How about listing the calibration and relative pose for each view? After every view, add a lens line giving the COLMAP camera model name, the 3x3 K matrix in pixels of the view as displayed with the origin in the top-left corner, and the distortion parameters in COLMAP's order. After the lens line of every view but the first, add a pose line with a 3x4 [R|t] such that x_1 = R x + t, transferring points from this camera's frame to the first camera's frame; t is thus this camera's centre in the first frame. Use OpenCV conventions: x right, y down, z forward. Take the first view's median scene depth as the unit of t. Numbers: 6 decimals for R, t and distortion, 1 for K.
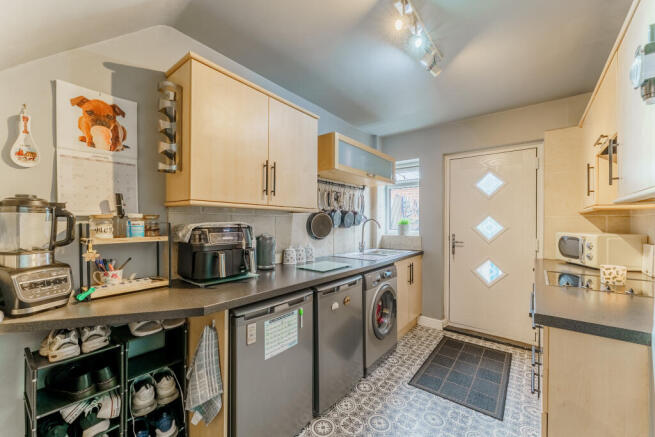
lens RADIAL K [[266.3, 0, 325.1], [0, 266.3, 221.2], [0, 0, 1]] dist [-0.000539, -0.000242]
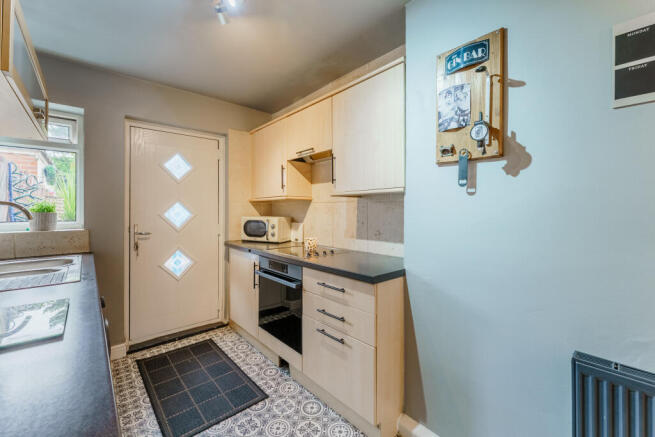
lens RADIAL K [[266.3, 0, 329.0], [0, 266.3, 208.9], [0, 0, 1]] dist [-0.000539, -0.000242]
pose [[0.183556, 0.004457, 0.982999, -0.204427], [-0.001801, 0.999990, -0.004198, 0.008359], [-0.983008, -0.001000, 0.183562, 0.361213]]
